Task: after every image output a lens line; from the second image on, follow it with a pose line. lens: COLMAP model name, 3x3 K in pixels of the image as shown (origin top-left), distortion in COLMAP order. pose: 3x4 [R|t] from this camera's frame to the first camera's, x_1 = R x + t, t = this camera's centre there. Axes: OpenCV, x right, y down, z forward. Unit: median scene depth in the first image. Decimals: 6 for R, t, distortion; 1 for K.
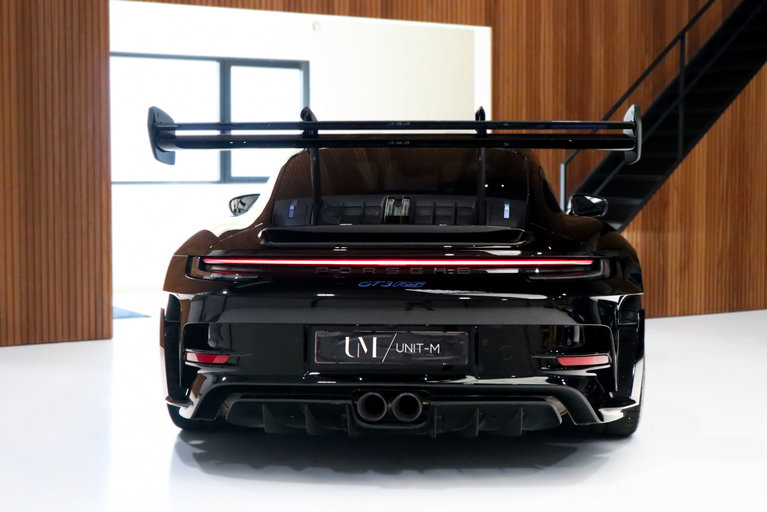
lens RADIAL K [[1630.1, 0, 383.2], [0, 1630.1, 258.3], [0, 0, 1]] dist [-0.106094, 0.000000]
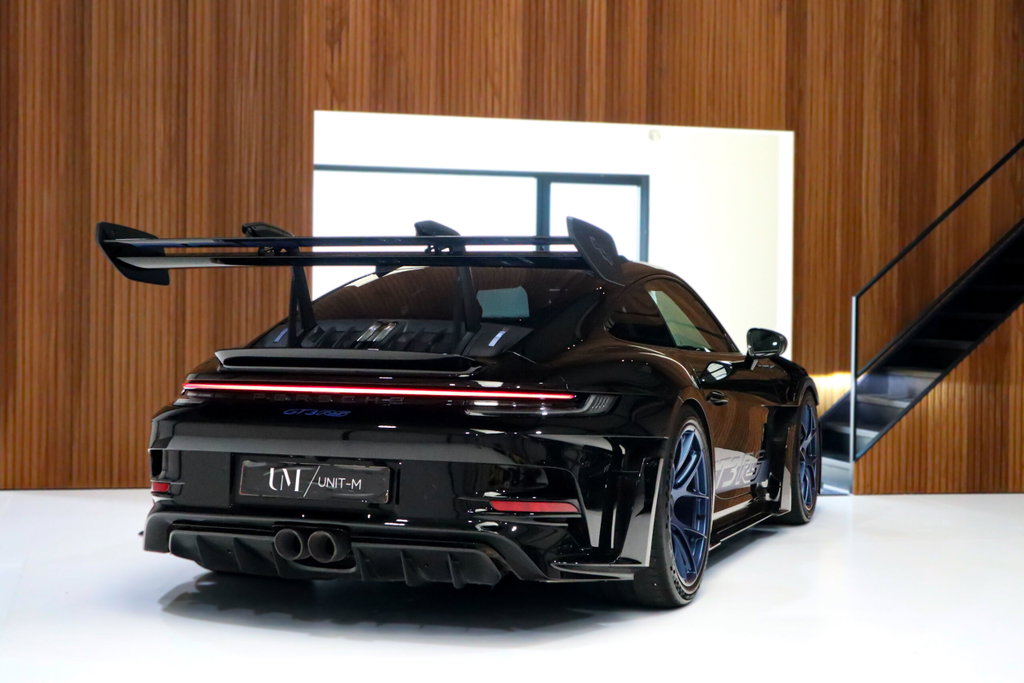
lens RADIAL K [[2144.2, 0, 516.3], [0, 2144.2, 336.7], [0, 0, 1]] dist [0.013446, 0.000000]
pose [[0.928231, 0.013712, -0.371752, 0.550171], [-0.031925, 0.998570, -0.042881, 0.020876], [0.370632, 0.051672, 0.927341, -0.087748]]
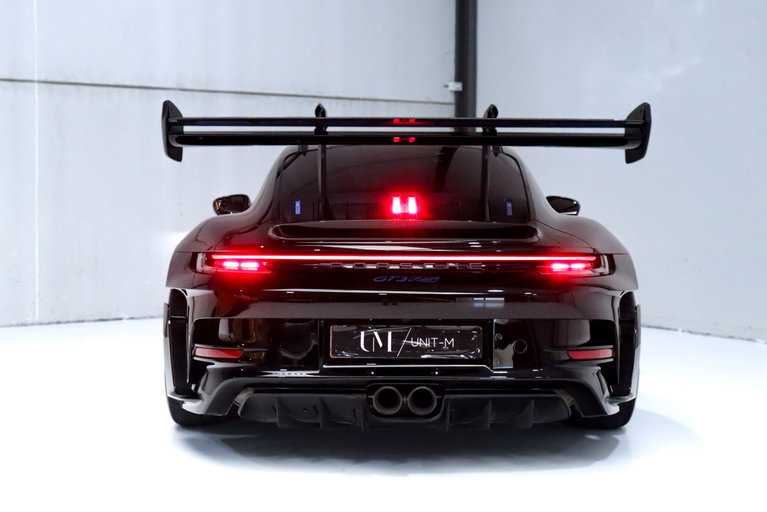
lens RADIAL K [[1606.1, 0, 327.0], [0, 1606.1, 230.2], [0, 0, 1]] dist [0.013446, 0.000000]
pose [[0.996626, 0.001735, 0.082059, -0.123178], [-0.000562, 0.999897, -0.014310, -0.000329], [-0.082076, 0.014216, 0.996525, 0.007784]]
